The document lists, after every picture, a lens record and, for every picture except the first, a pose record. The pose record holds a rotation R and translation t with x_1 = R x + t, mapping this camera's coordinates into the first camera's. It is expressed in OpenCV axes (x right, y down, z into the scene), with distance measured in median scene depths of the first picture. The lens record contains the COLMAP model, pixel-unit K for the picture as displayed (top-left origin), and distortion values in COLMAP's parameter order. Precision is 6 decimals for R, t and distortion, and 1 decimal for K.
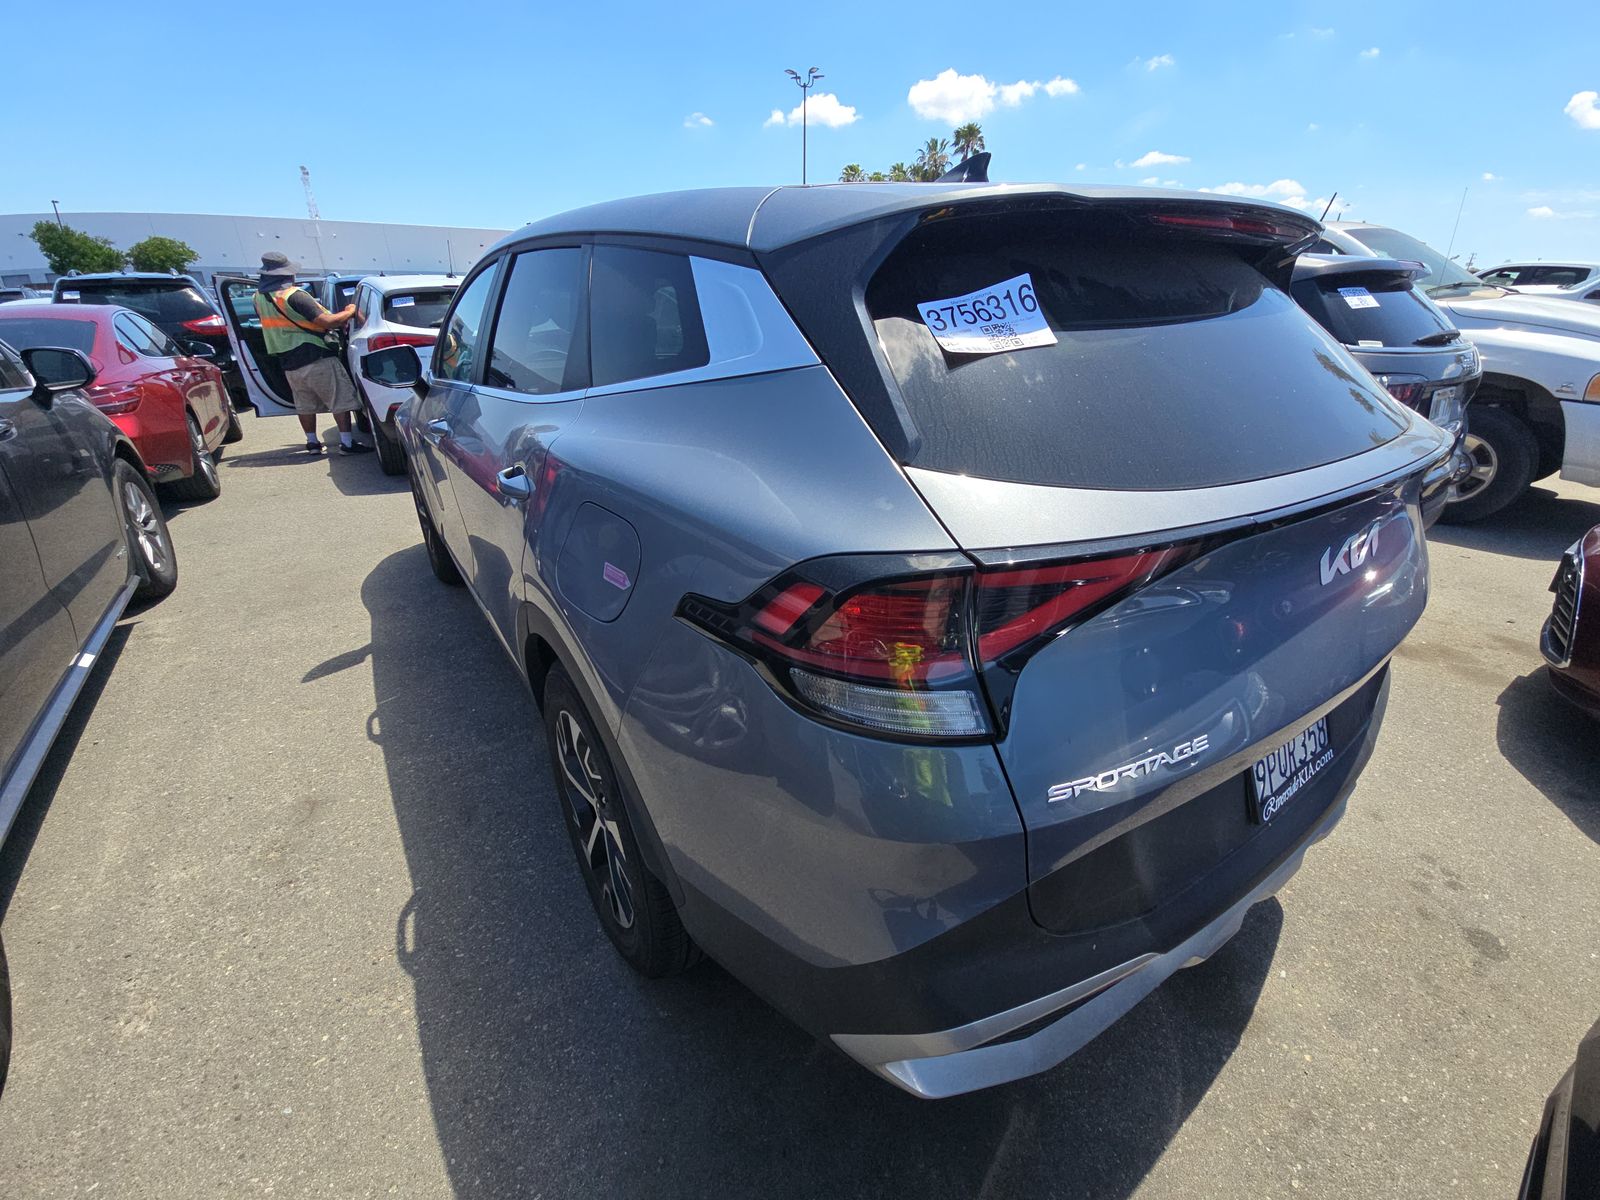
lens RADIAL K [[635.7, 0, 795.1], [0, 635.7, 600.8], [0, 0, 1]] dist [0.027331, -0.014629]
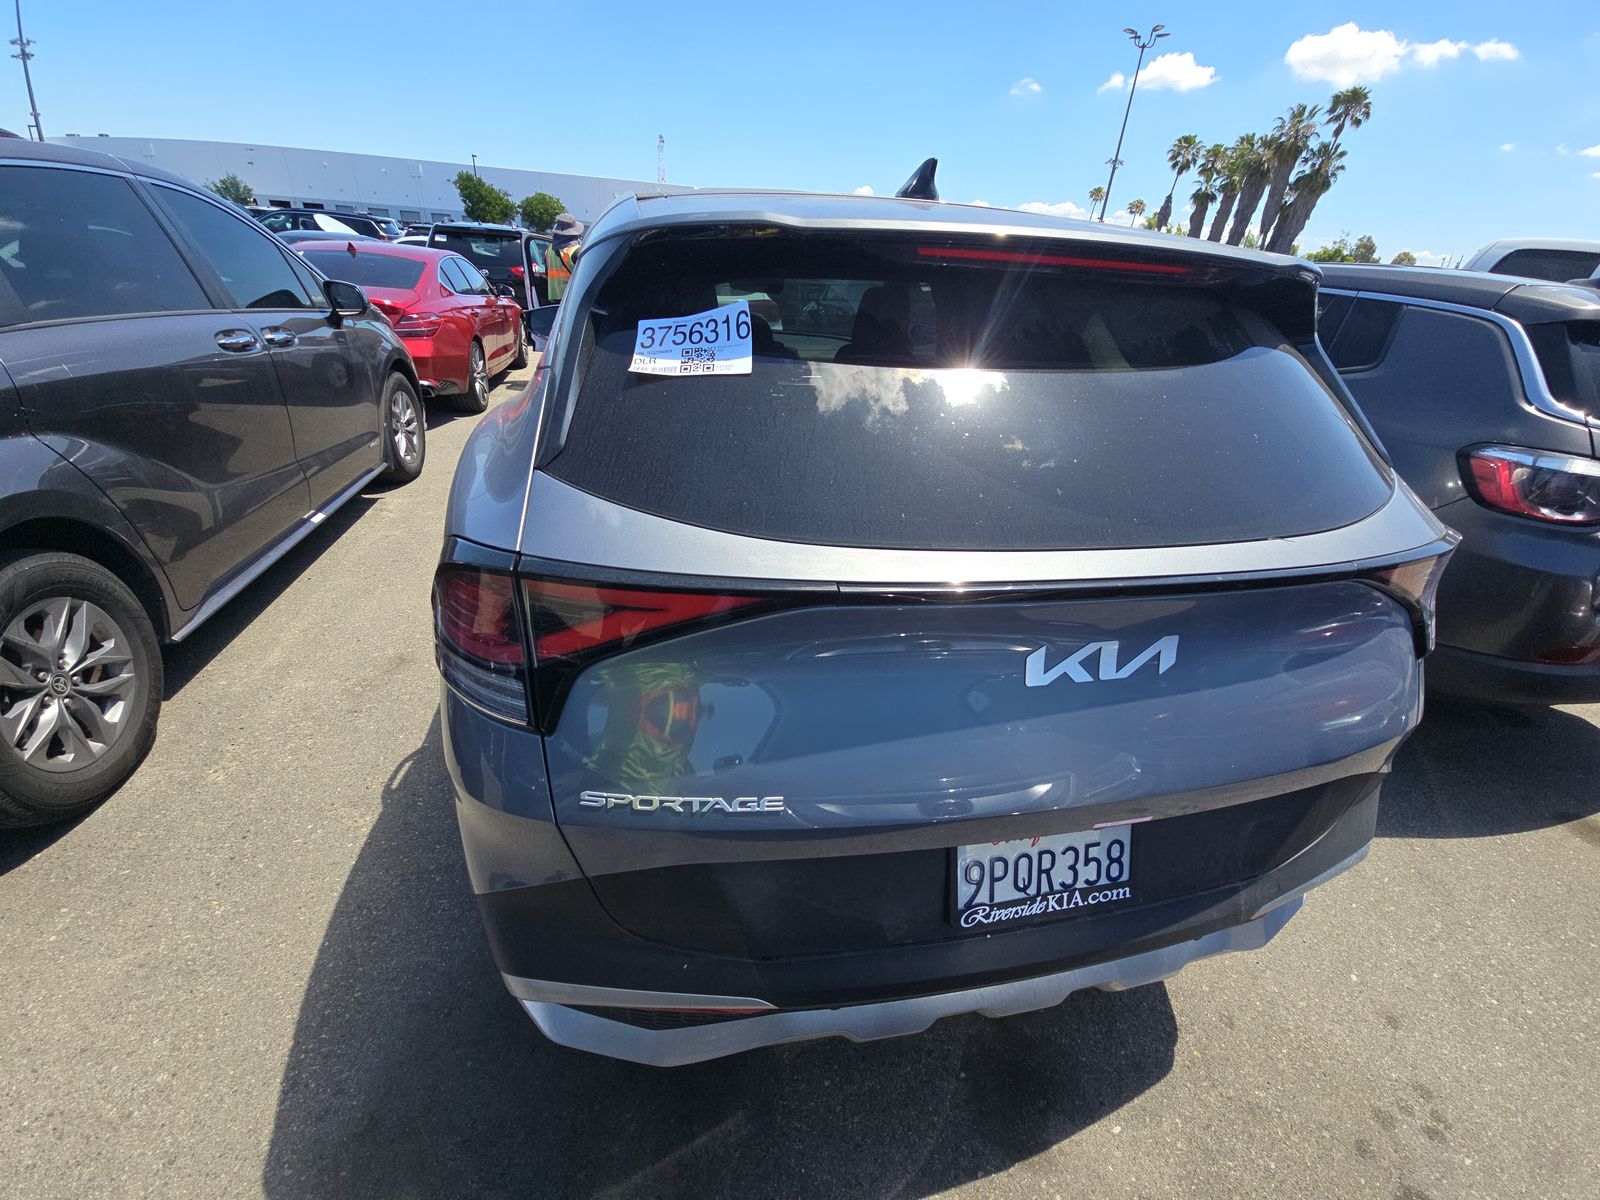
lens RADIAL K [[631.9, 0, 800.0], [0, 631.9, 600.0], [0, 0, 1]] dist [0.026619, -0.014581]
pose [[0.926230, 0.225920, -0.301757, 0.418202], [-0.215525, 0.974143, 0.067777, -0.071321], [0.309267, 0.002259, 0.950973, 0.046547]]
